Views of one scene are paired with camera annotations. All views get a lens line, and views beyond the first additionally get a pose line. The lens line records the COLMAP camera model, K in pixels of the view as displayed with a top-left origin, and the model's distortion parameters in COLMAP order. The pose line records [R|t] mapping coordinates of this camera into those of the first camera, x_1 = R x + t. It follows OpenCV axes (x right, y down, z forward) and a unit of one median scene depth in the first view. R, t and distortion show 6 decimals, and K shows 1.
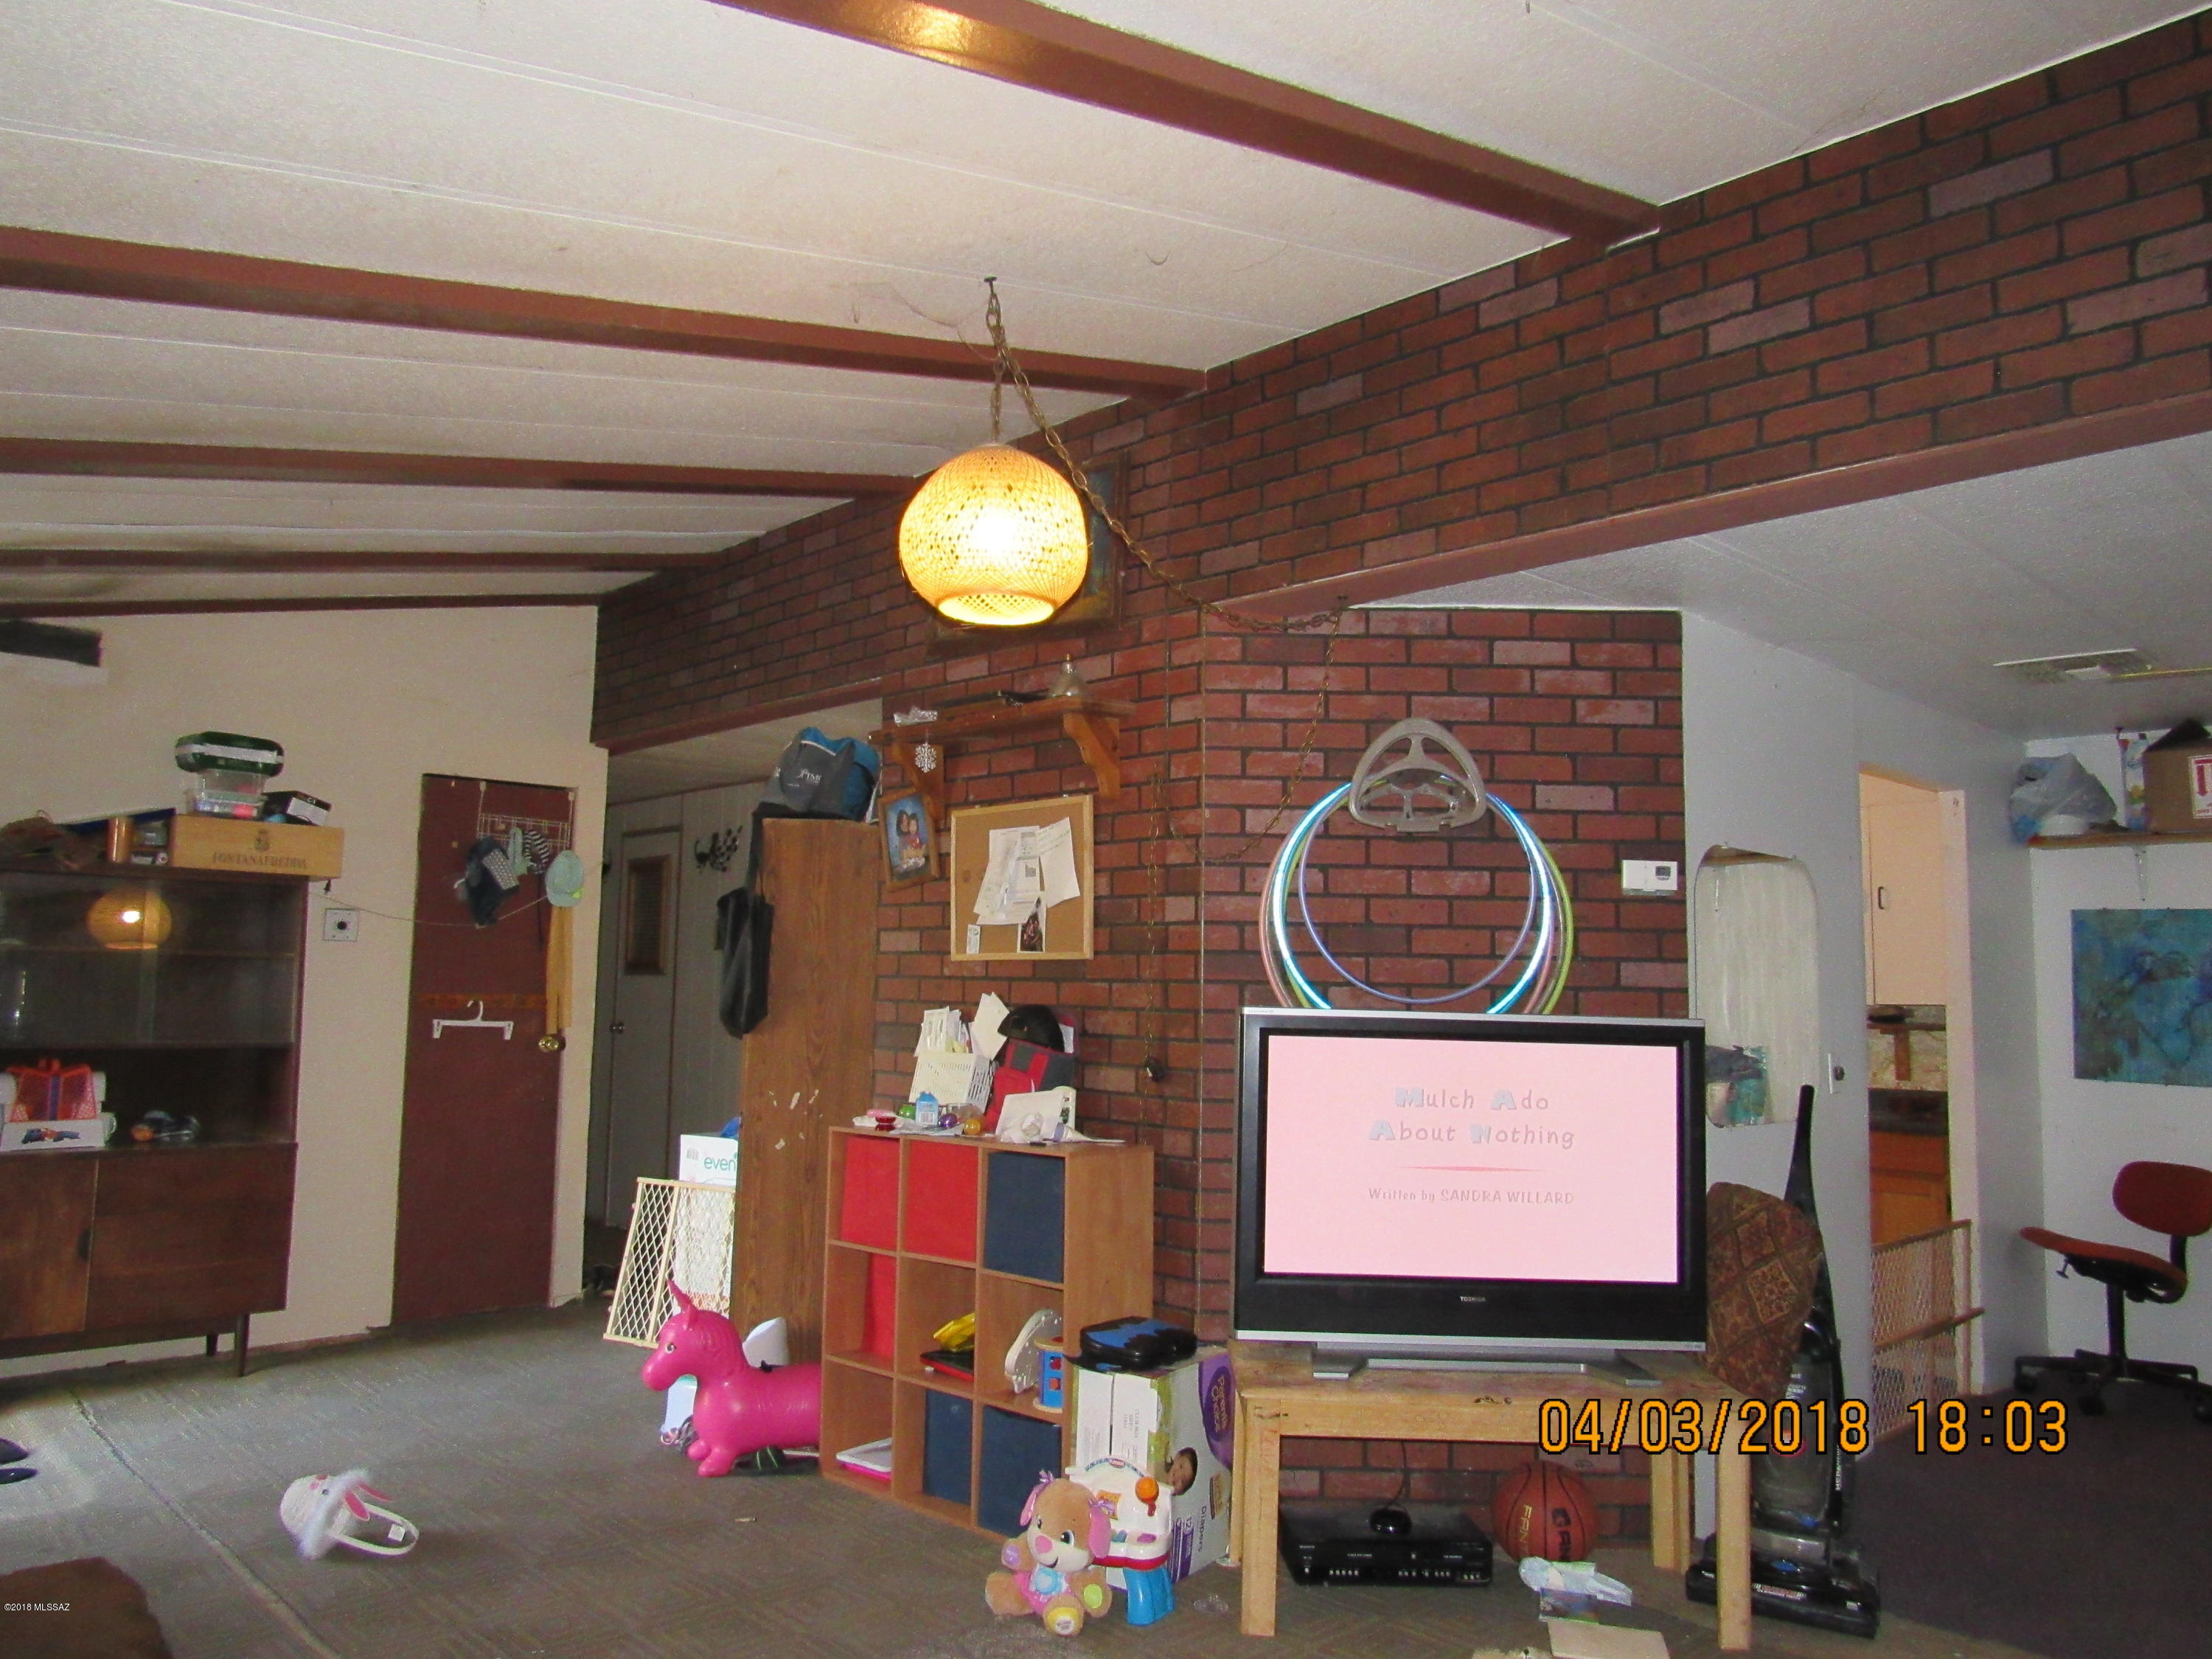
lens RADIAL K [[1584.8, 0, 1106.0], [0, 1584.8, 829.5], [0, 0, 1]] dist [-0.032273, 0.012363]
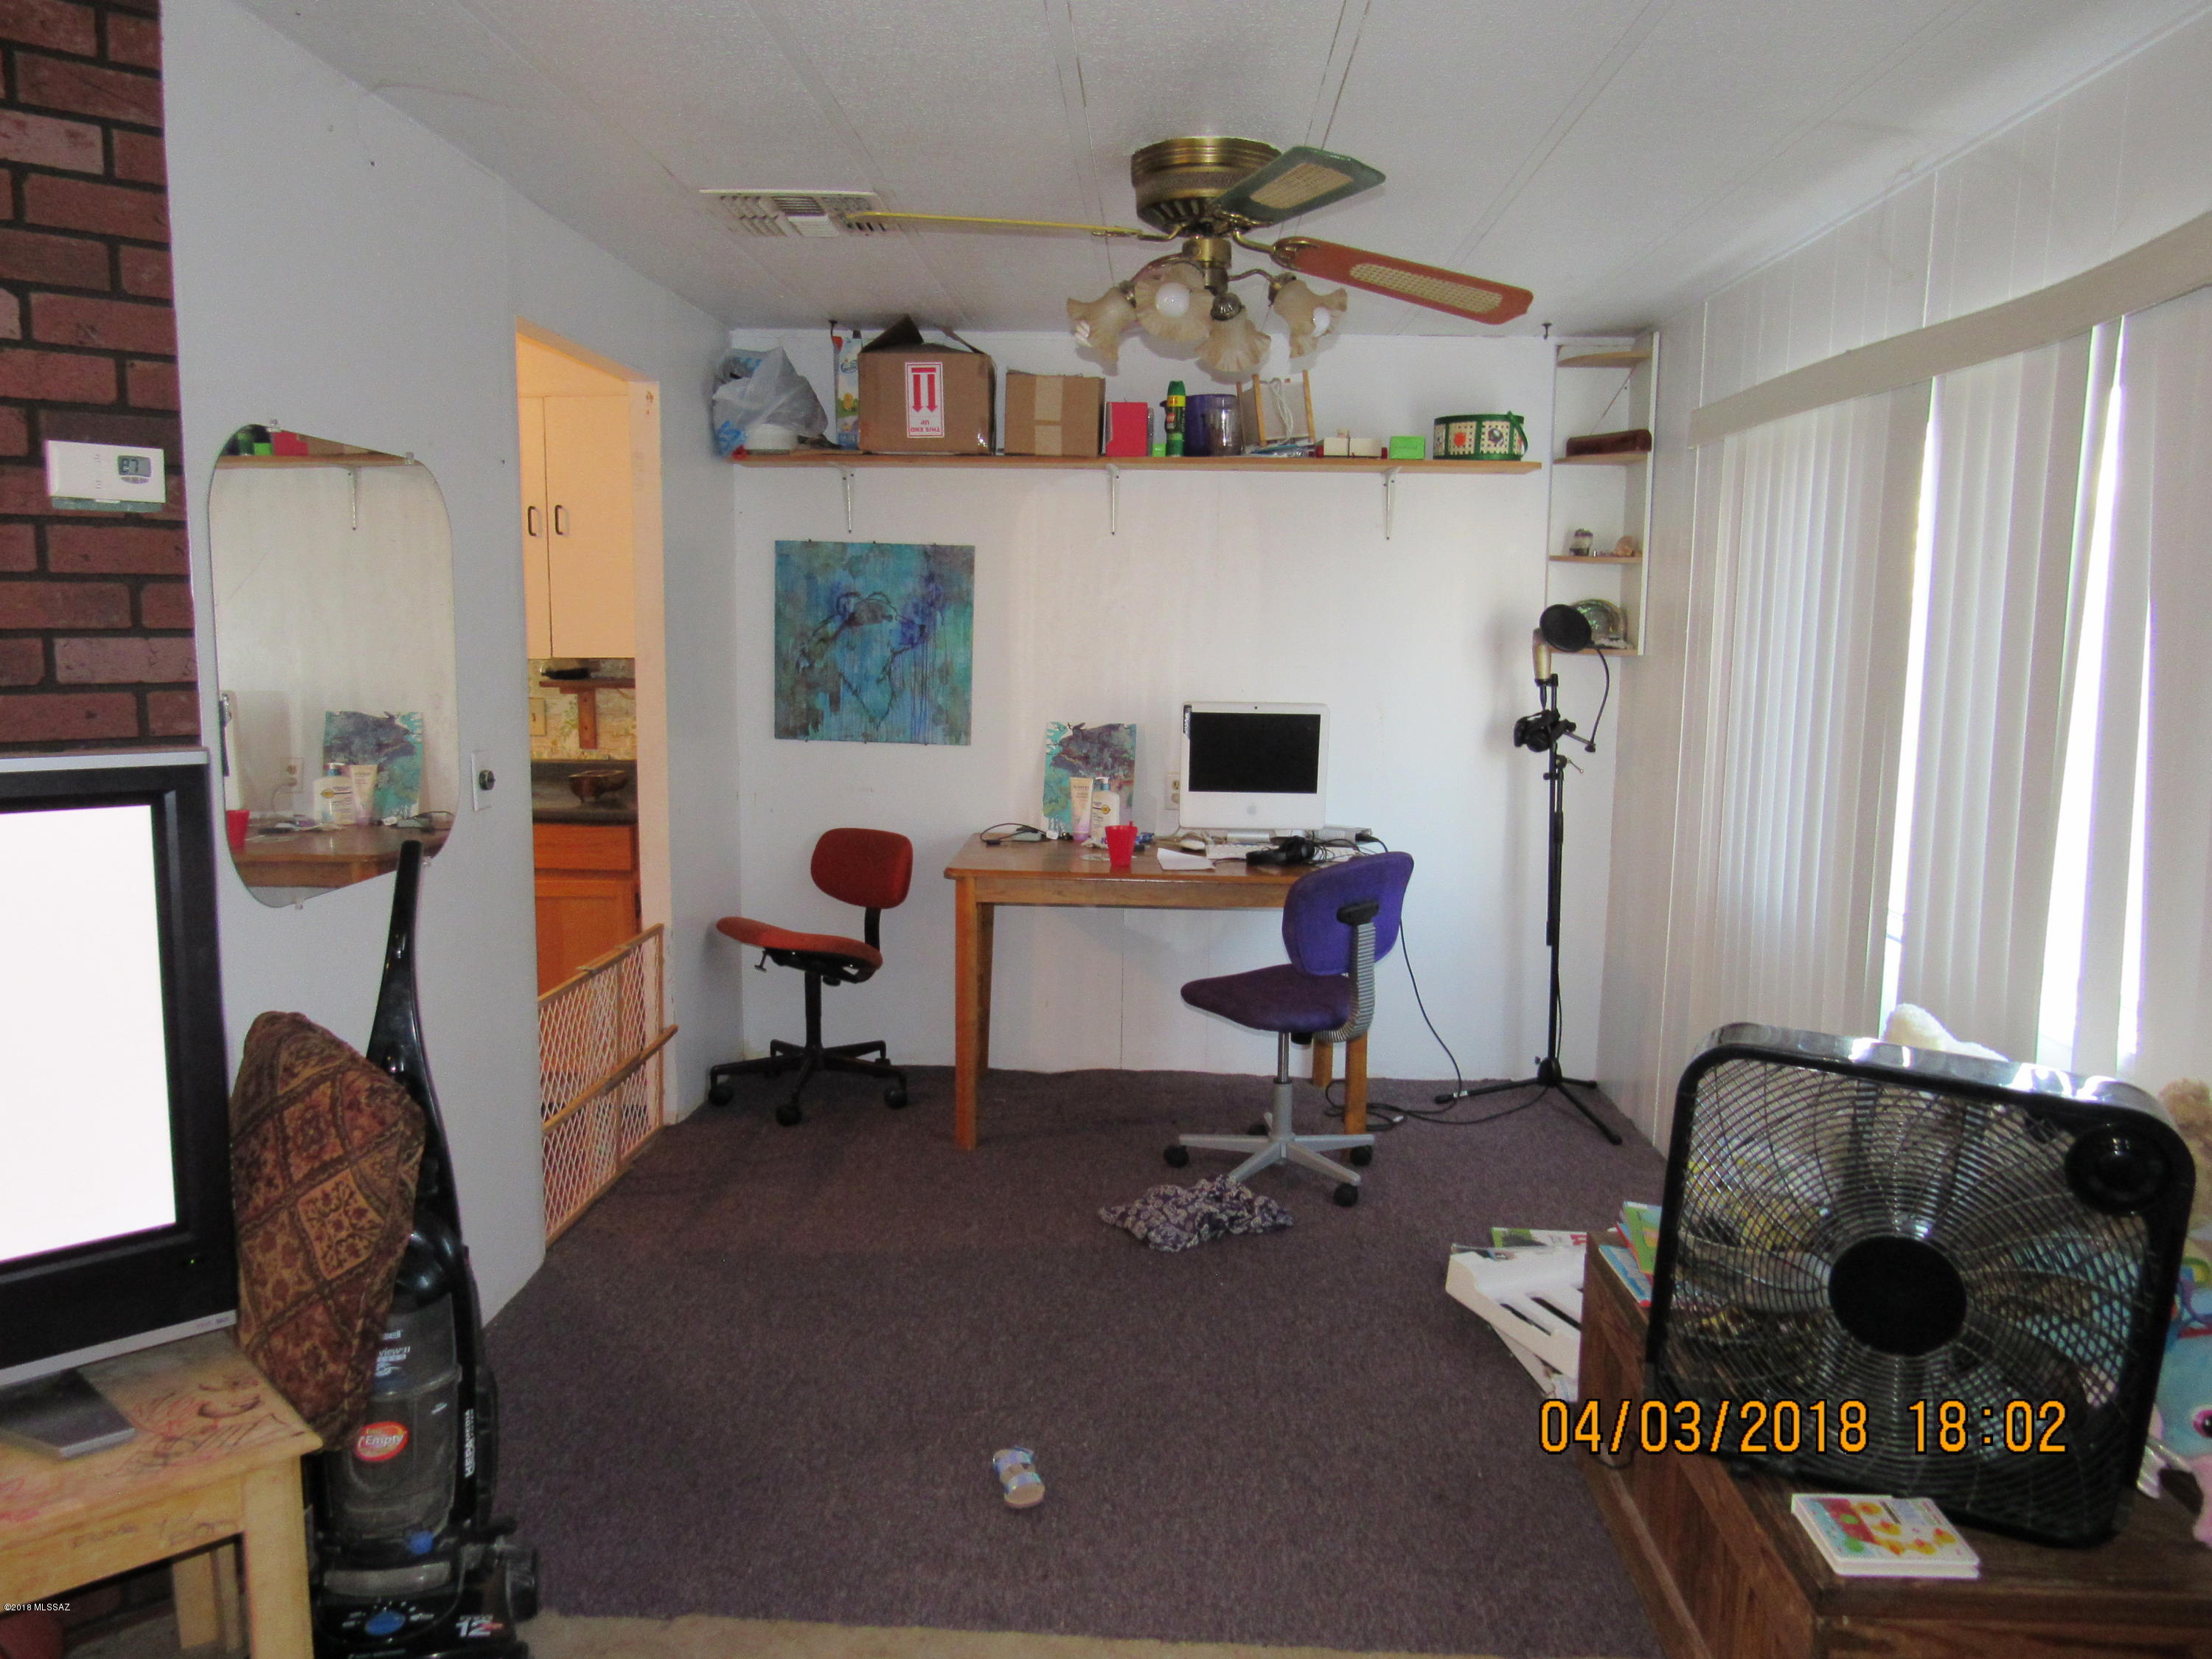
lens RADIAL K [[1584.8, 0, 1106.0], [0, 1584.8, 829.5], [0, 0, 1]] dist [-0.032273, 0.012363]
pose [[0.719370, -0.102385, 0.687040, 0.157874], [-0.068376, 0.973837, 0.216718, 0.006589], [-0.691253, -0.202878, 0.693549, 0.282065]]
